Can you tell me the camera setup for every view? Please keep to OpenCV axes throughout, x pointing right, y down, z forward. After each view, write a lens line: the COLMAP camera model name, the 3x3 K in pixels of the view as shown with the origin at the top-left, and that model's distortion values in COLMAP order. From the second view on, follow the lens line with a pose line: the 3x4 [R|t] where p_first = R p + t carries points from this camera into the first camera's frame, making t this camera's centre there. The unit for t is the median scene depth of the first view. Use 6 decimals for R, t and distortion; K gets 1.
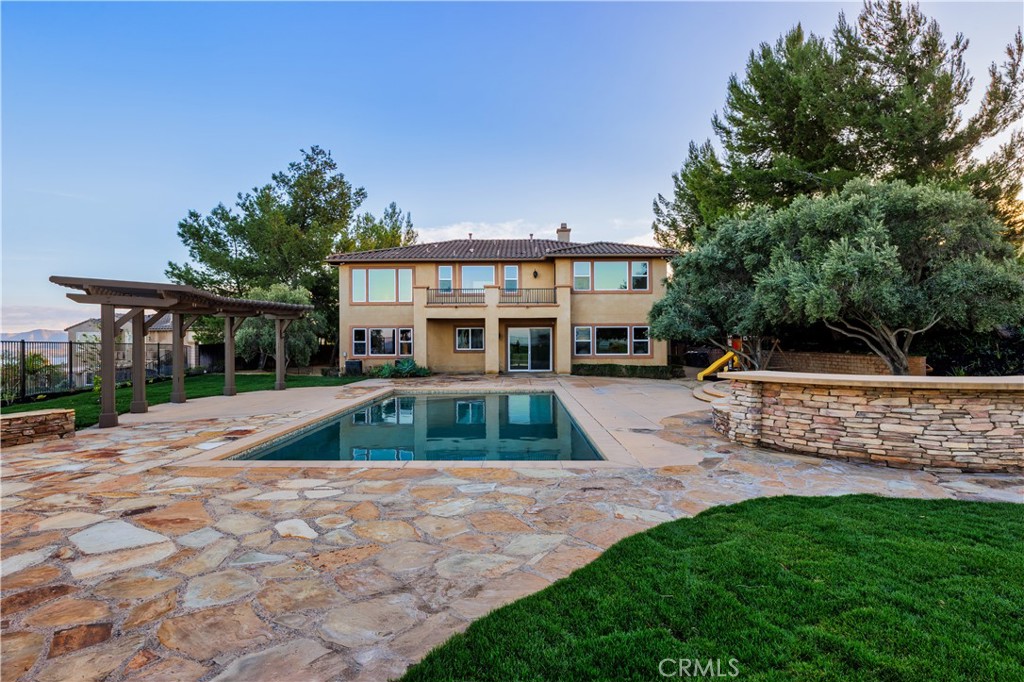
lens RADIAL K [[513.0, 0, 512.0], [0, 513.0, 341.0], [0, 0, 1]] dist [-0.000486, 0.001017]
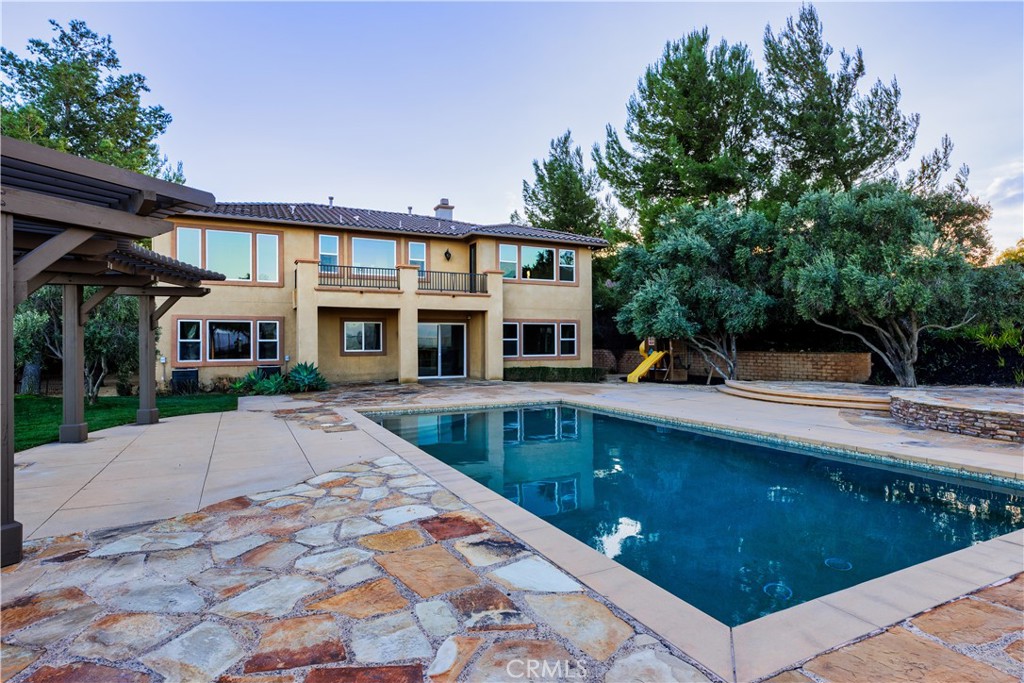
lens RADIAL K [[551.8, 0, 512.0], [0, 551.8, 341.5], [0, 0, 1]] dist [0.001282, 0.002220]
pose [[0.885165, 0.001310, 0.465276, -0.269952], [0.001314, 0.999985, -0.005316, 0.007478], [-0.465276, 0.005316, 0.885150, 0.202420]]
